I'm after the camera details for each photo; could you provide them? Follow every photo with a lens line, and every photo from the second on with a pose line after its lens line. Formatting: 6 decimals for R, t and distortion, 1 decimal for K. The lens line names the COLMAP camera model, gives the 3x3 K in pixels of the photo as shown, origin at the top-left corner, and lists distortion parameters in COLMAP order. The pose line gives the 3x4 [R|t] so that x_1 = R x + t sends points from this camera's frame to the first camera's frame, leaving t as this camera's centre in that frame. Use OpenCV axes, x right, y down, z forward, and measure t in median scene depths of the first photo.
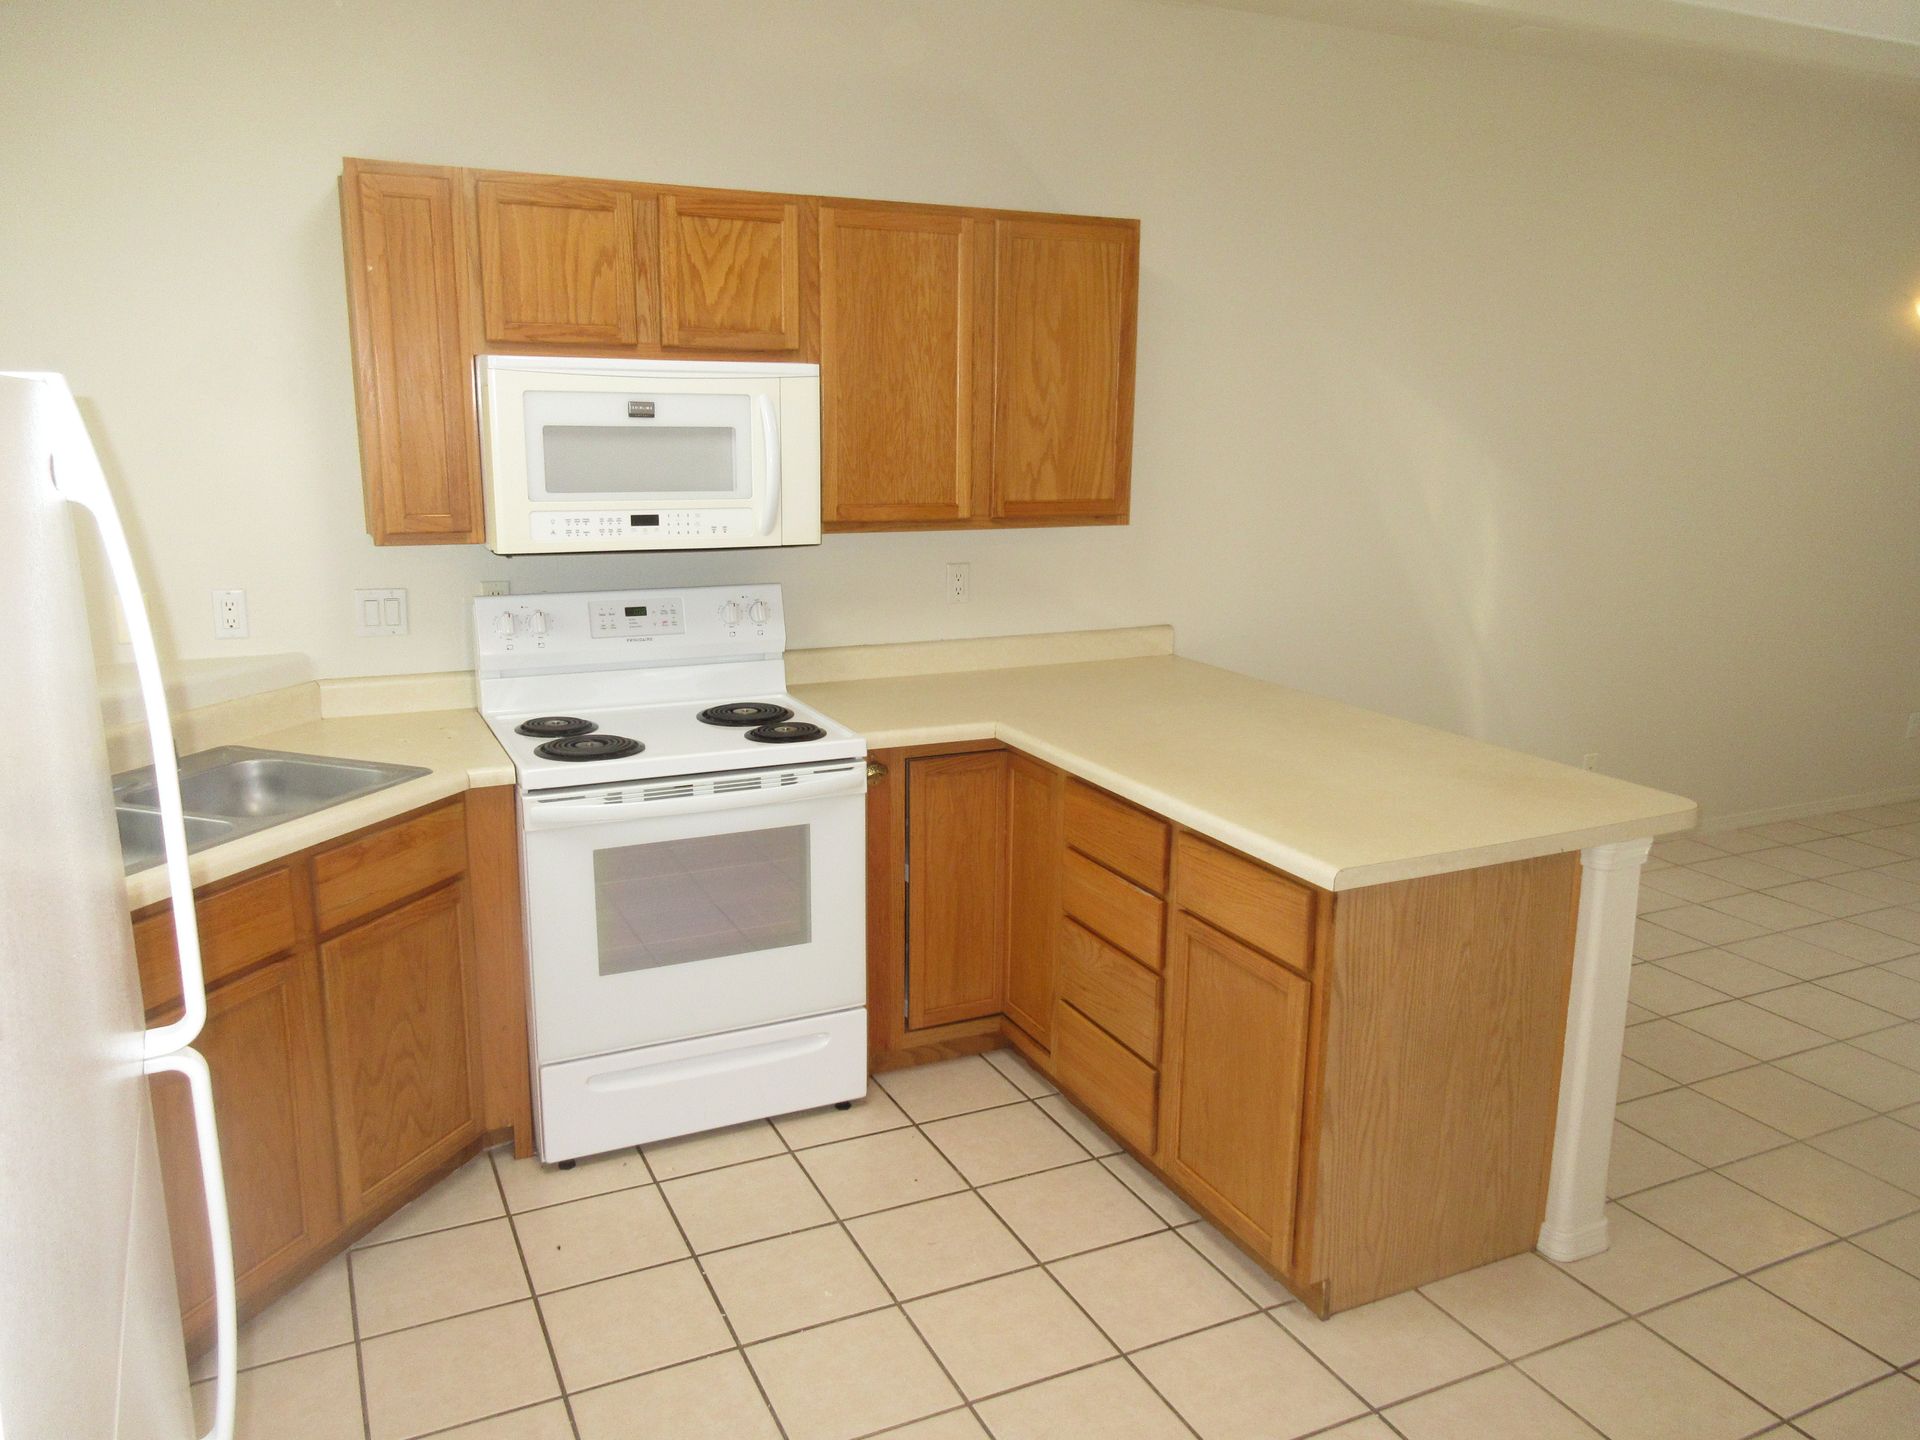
lens RADIAL K [[1435.4, 0, 971.0], [0, 1435.4, 726.6], [0, 0, 1]] dist [0.001526, -0.000650]
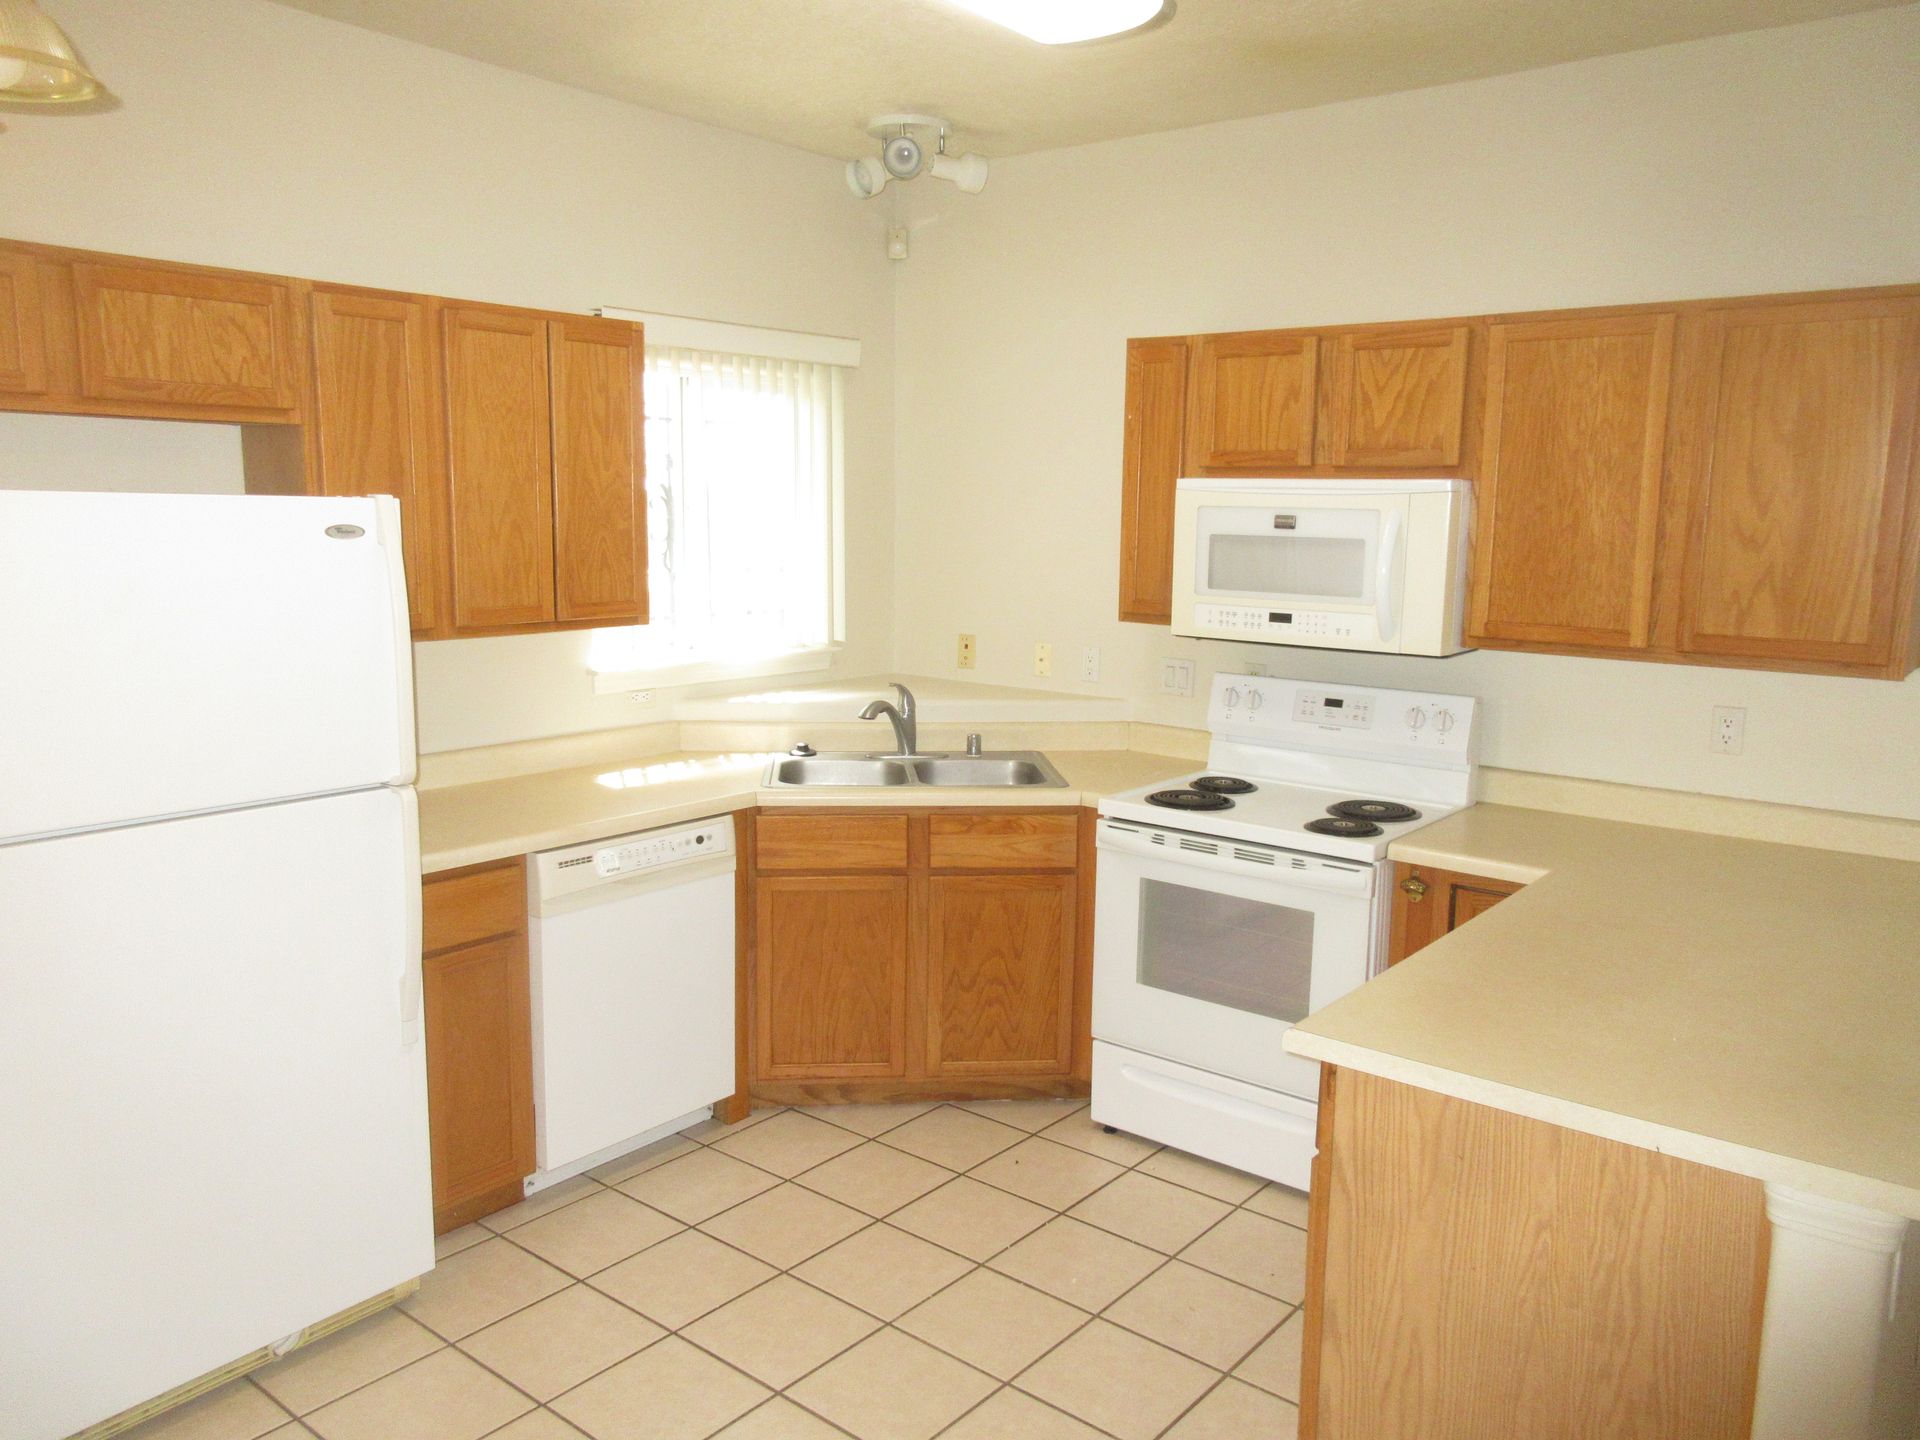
lens RADIAL K [[1435.4, 0, 971.0], [0, 1435.4, 726.6], [0, 0, 1]] dist [0.001526, -0.000650]
pose [[0.425238, 0.134571, -0.895022, 0.691830], [-0.207168, 0.977103, 0.048484, -0.062874], [0.881053, 0.164802, 0.443380, 0.288434]]
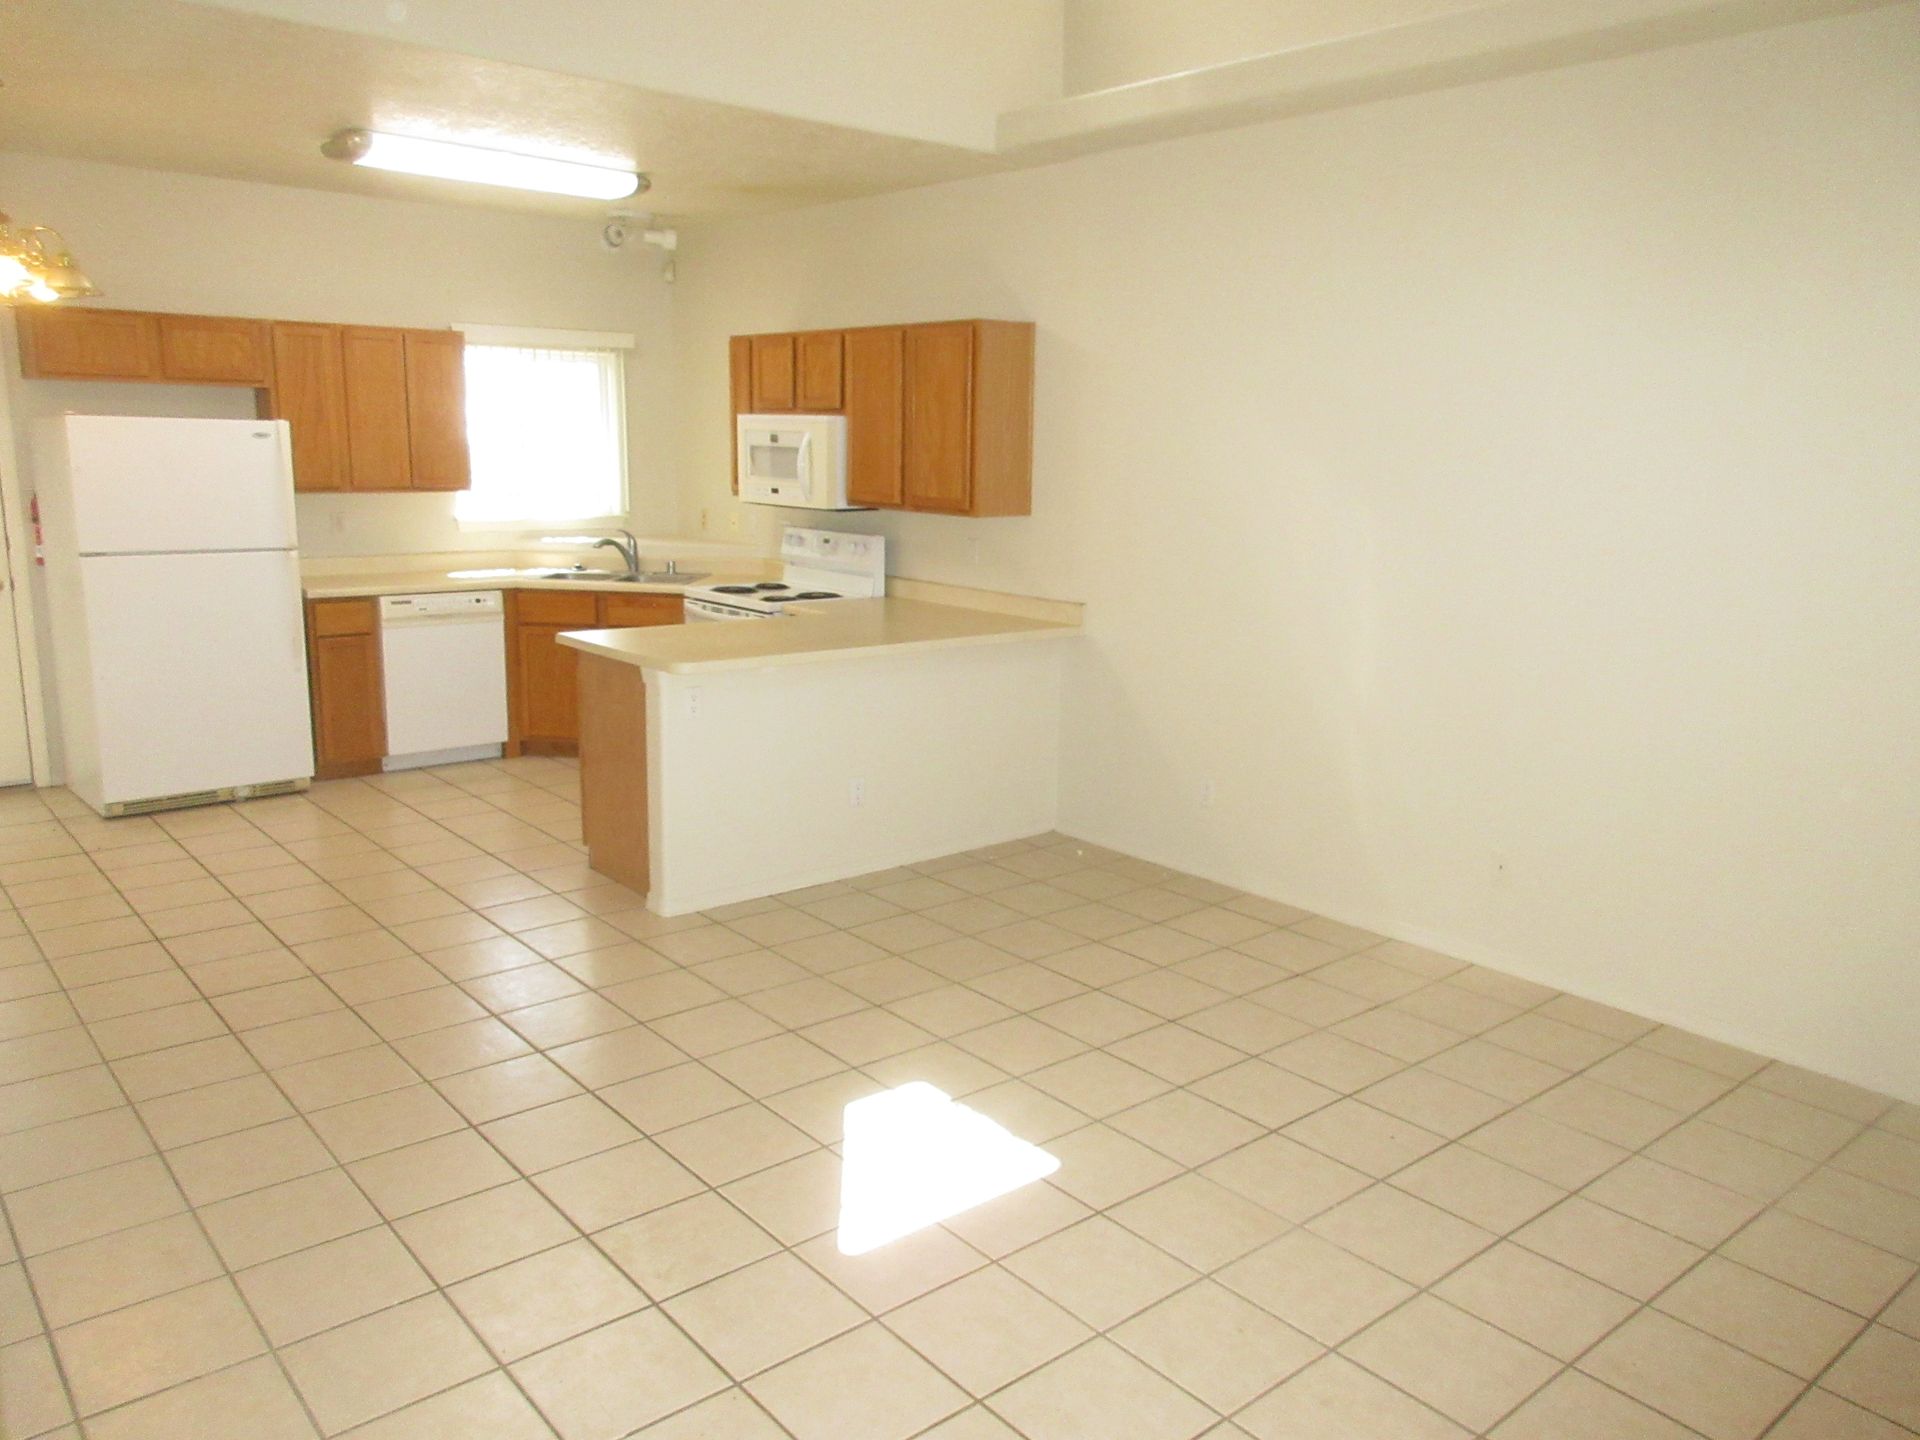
lens RADIAL K [[1435.4, 0, 971.0], [0, 1435.4, 726.6], [0, 0, 1]] dist [0.001526, -0.000650]
pose [[0.246512, 0.185200, -0.951280, 1.887625], [-0.229599, 0.964788, 0.128333, -0.144359], [0.941550, 0.186777, 0.280353, 0.735796]]
